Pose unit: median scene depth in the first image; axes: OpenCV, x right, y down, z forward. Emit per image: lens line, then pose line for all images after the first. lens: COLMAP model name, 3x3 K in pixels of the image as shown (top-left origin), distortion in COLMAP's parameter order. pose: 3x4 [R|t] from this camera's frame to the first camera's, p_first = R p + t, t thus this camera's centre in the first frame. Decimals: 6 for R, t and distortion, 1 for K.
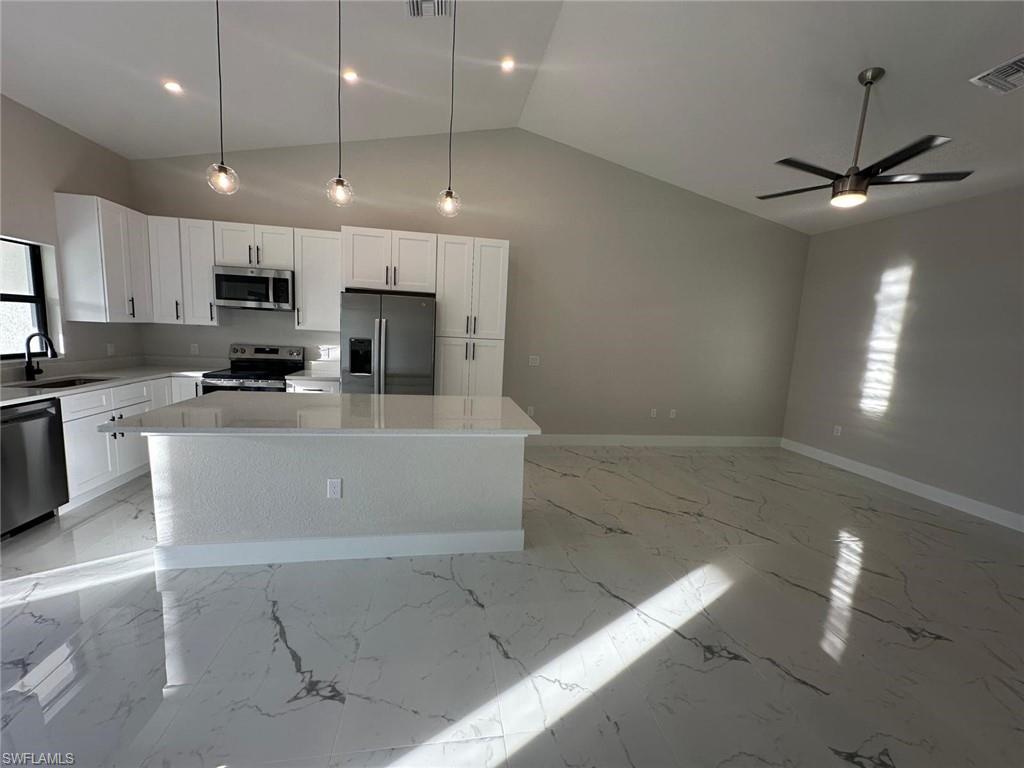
lens RADIAL K [[409.7, 0, 512.0], [0, 409.7, 384.0], [0, 0, 1]] dist [0.001208, 0.000332]
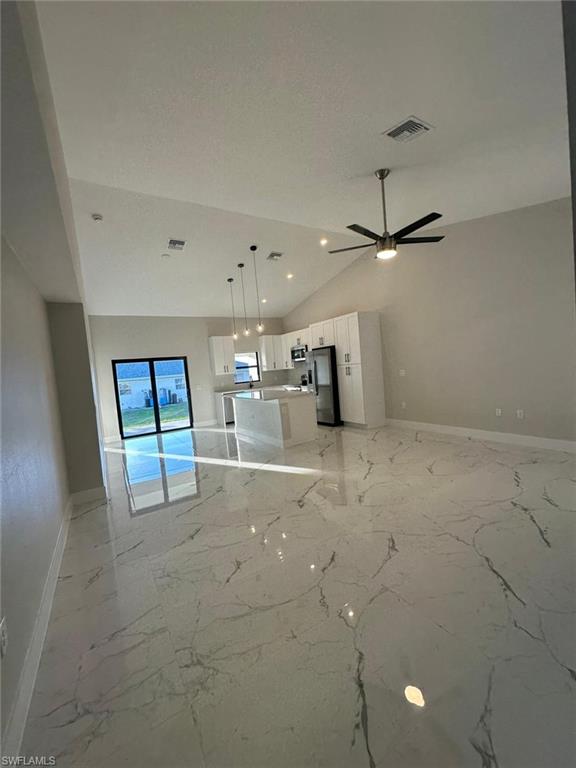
lens RADIAL K [[307.3, 0, 288.0], [0, 307.3, 384.0], [0, 0, 1]] dist [0.001208, 0.000332]
pose [[0.380192, -0.031957, -0.924355, 1.301352], [-0.006061, 0.999295, -0.037040, 0.043141], [0.924888, 0.019685, 0.379731, 0.193454]]
